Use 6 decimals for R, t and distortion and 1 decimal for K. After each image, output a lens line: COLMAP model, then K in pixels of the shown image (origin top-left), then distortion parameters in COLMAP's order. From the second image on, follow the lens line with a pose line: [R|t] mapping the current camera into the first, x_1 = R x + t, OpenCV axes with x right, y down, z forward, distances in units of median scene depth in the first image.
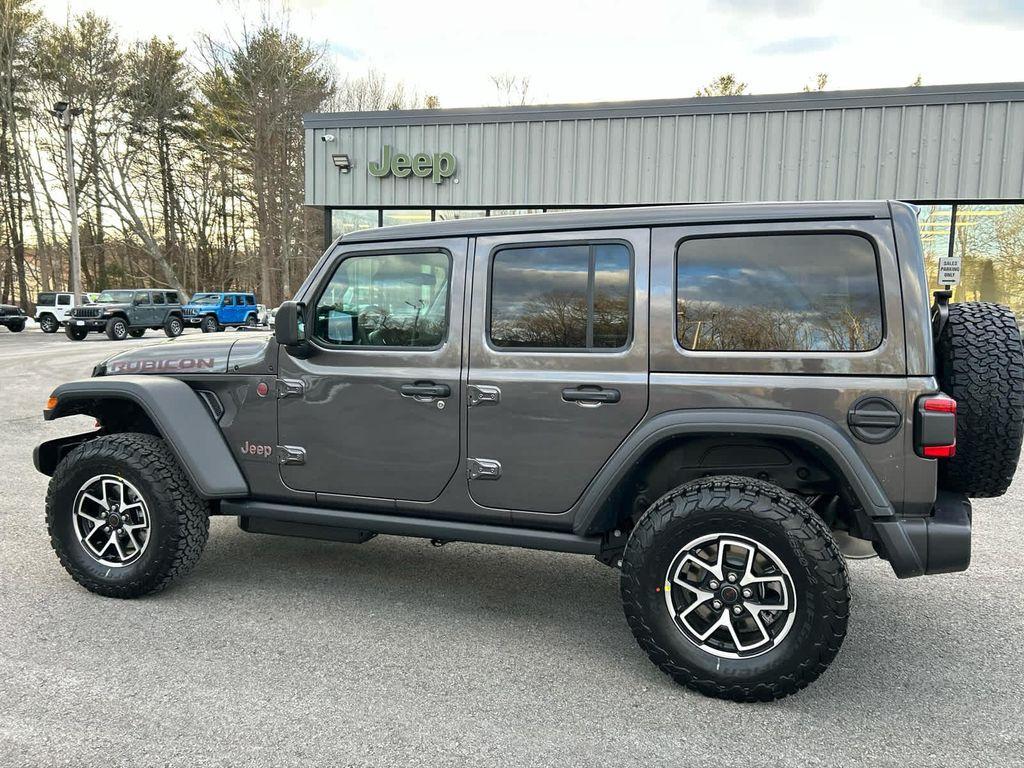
lens RADIAL K [[790.7, 0, 520.7], [0, 790.7, 380.0], [0, 0, 1]] dist [0.061793, -0.065891]
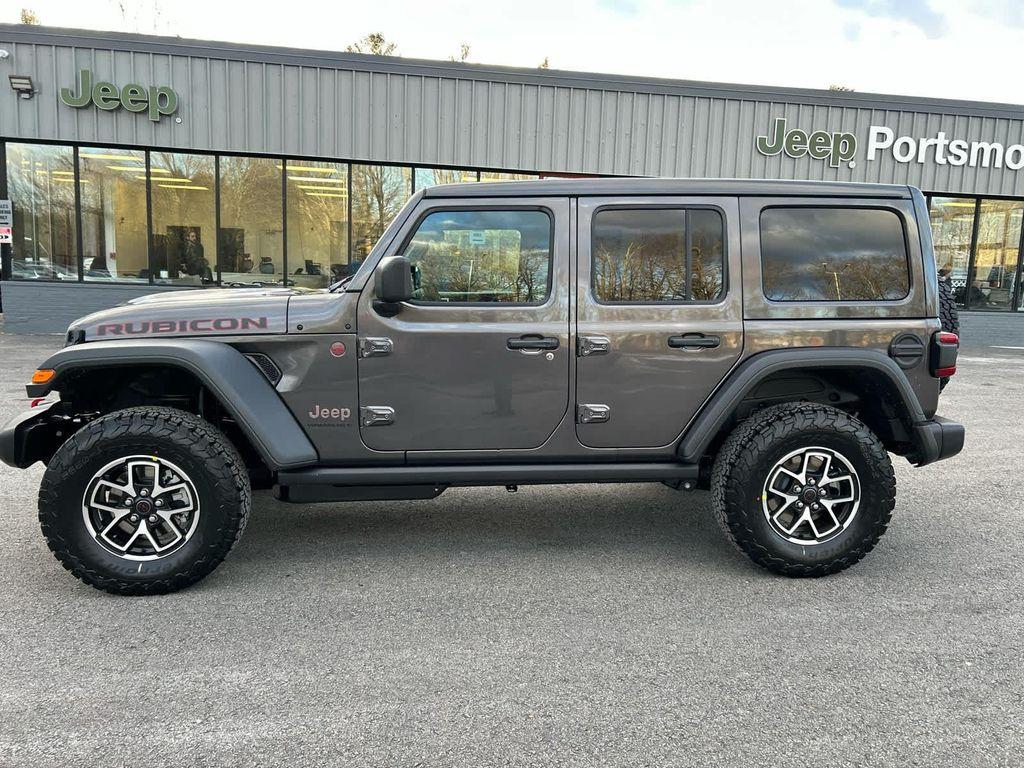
lens RADIAL K [[790.7, 0, 521.5], [0, 790.7, 380.8], [0, 0, 1]] dist [0.061793, -0.065891]
pose [[0.901409, -0.052822, 0.429733, -0.546038], [0.030779, 0.997837, 0.058091, 0.001238], [-0.431872, -0.039137, 0.901085, 0.054946]]
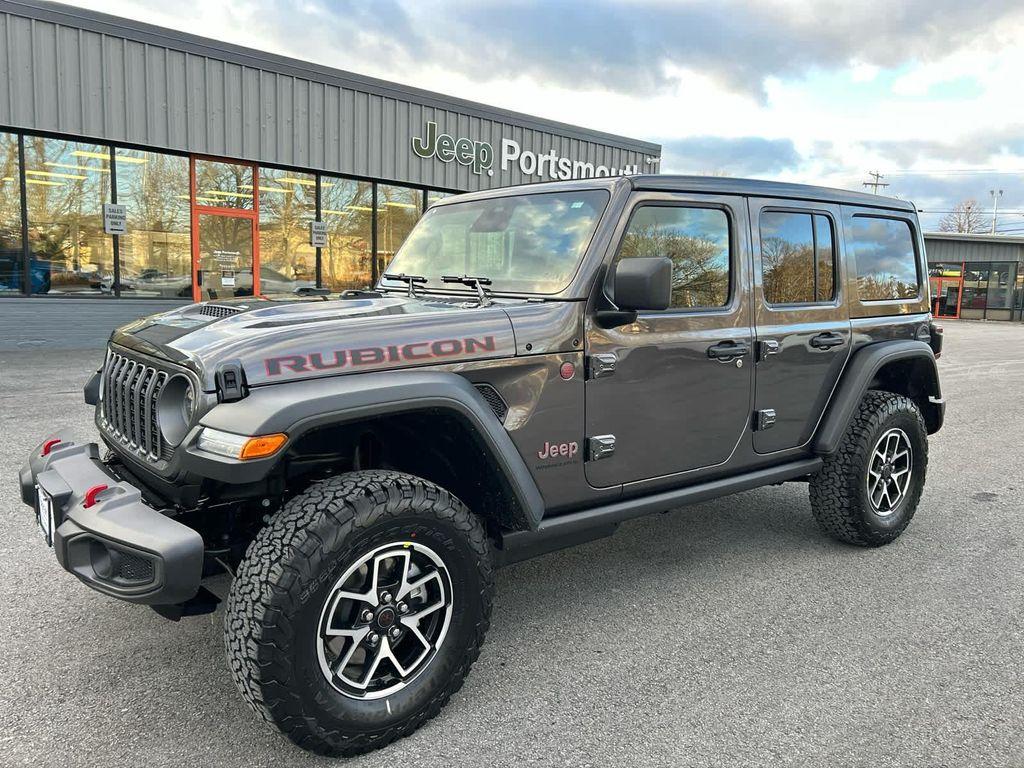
lens RADIAL K [[790.7, 0, 518.5], [0, 790.7, 384.4], [0, 0, 1]] dist [0.061793, -0.065891]
pose [[0.513502, -0.115134, 0.850329, -1.021743], [0.066369, 0.993318, 0.094415, -0.051743], [-0.855518, 0.007953, 0.517713, 0.658448]]
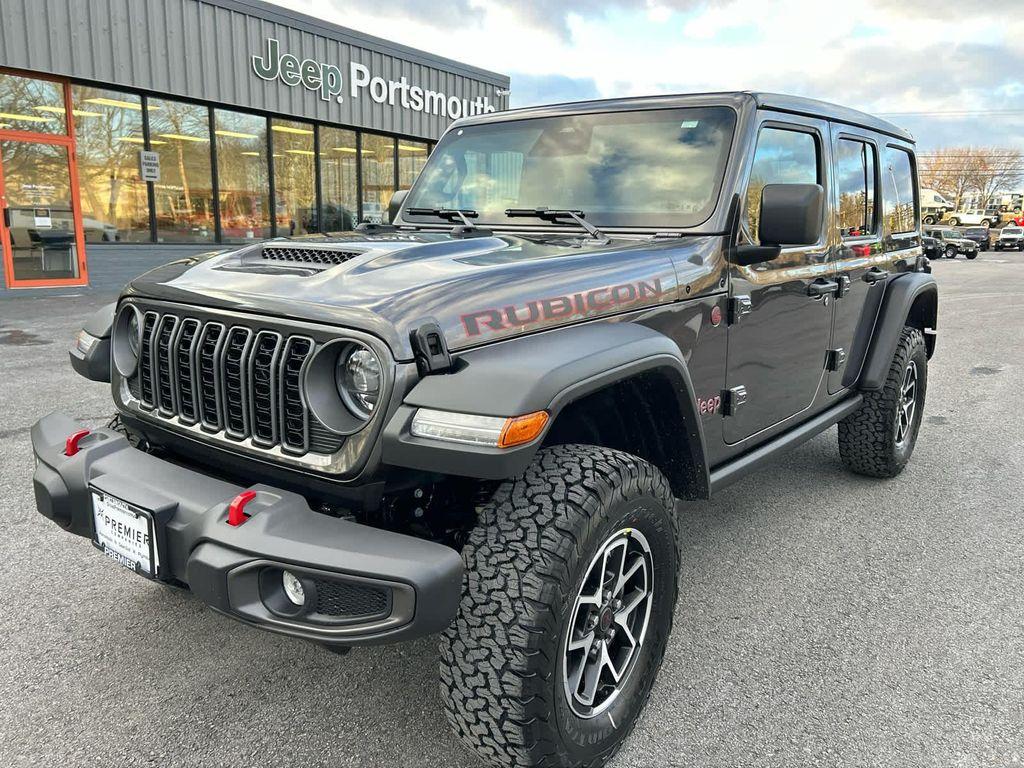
lens RADIAL K [[790.7, 0, 524.5], [0, 790.7, 392.7], [0, 0, 1]] dist [0.061793, -0.065891]
pose [[0.293300, -0.209186, 0.932854, -1.039308], [0.079825, 0.977719, 0.194149, -0.070184], [-0.952682, 0.017521, 0.303463, 0.971182]]
